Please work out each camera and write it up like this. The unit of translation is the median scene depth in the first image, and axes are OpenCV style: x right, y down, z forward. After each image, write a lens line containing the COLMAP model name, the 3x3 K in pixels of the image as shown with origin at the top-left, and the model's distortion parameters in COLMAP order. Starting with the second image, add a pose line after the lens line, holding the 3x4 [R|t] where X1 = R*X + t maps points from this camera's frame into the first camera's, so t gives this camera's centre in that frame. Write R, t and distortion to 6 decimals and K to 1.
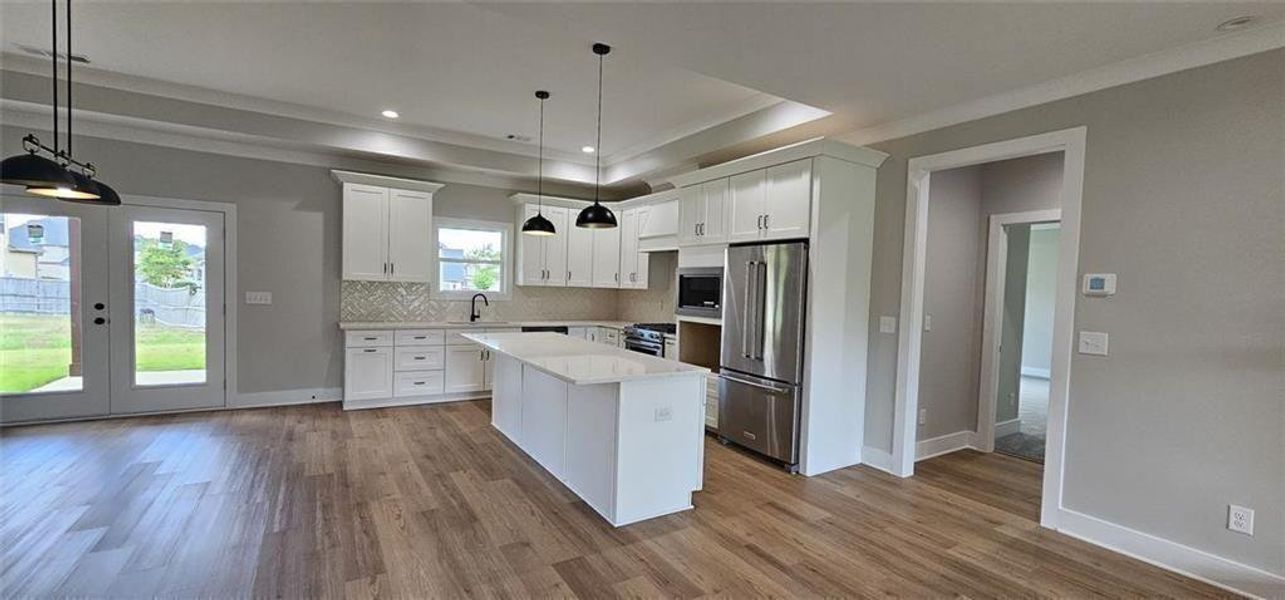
lens RADIAL K [[528.5, 0, 643.7], [0, 528.5, 307.9], [0, 0, 1]] dist [0.001153, -0.001734]
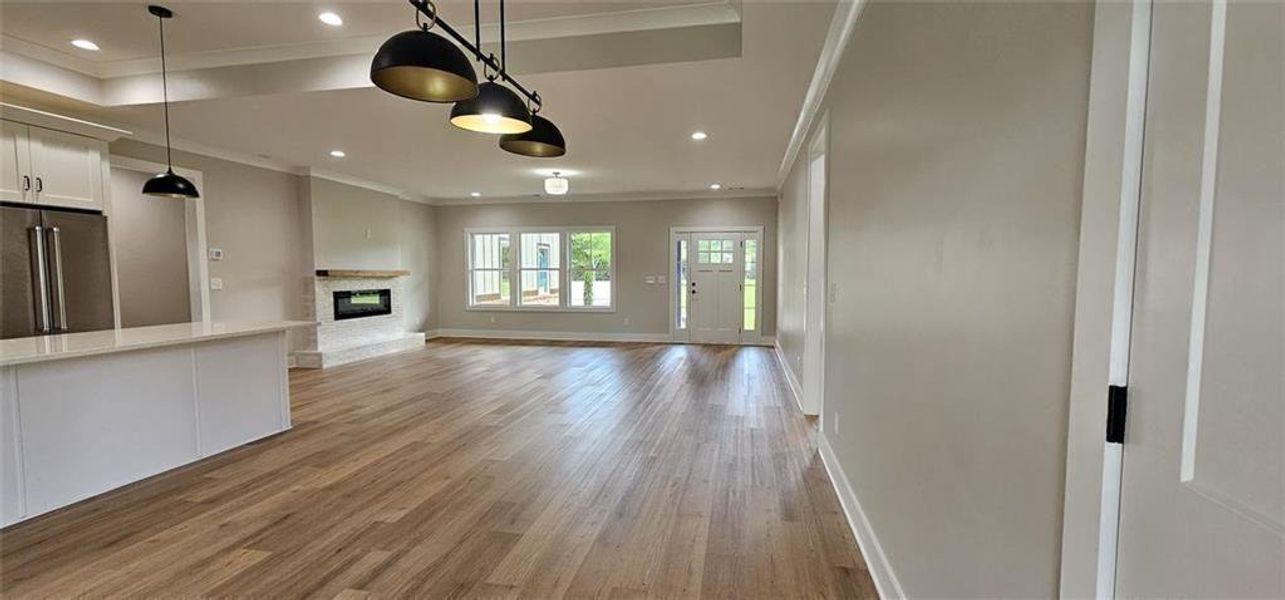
lens RADIAL K [[528.5, 0, 631.0], [0, 528.5, 303.4], [0, 0, 1]] dist [0.001153, -0.001734]
pose [[-0.722221, -0.072593, 0.687842, -1.029458], [0.004941, 0.993910, 0.110083, -0.045344], [-0.691645, 0.082903, -0.717464, 0.838829]]
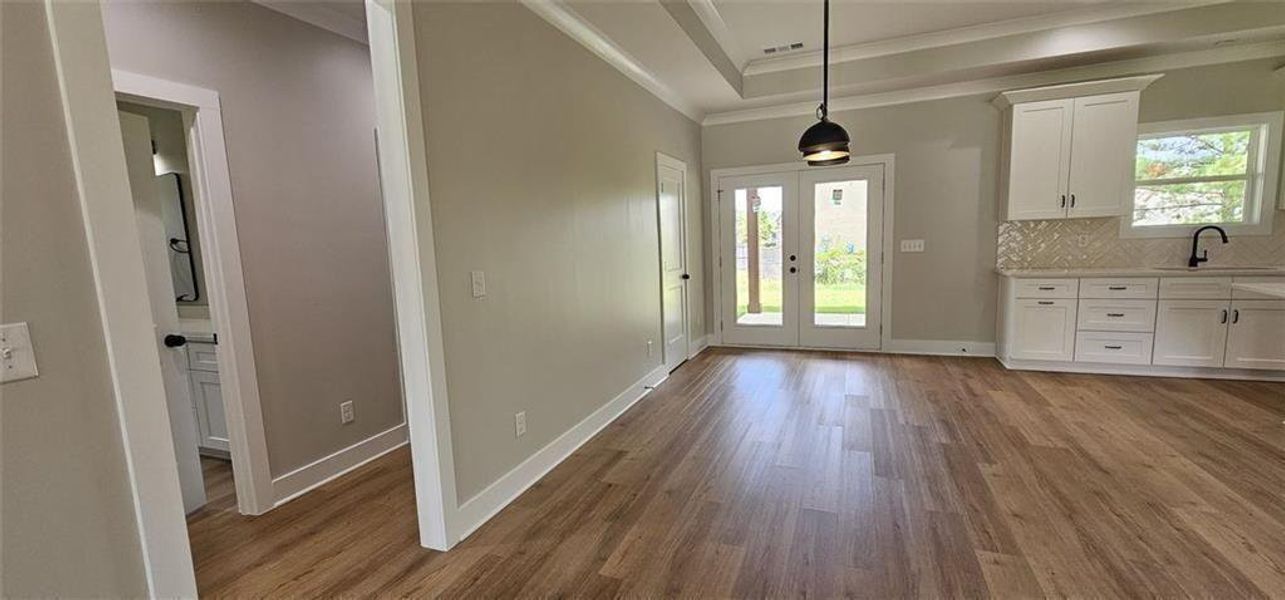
lens RADIAL K [[528.5, 0, 633.2], [0, 528.5, 313.1], [0, 0, 1]] dist [0.001153, -0.001734]
pose [[0.581287, 0.054238, -0.811889, -0.242751], [0.028563, 0.995801, 0.086974, 0.006225], [0.813197, -0.073747, 0.577297, -0.014354]]
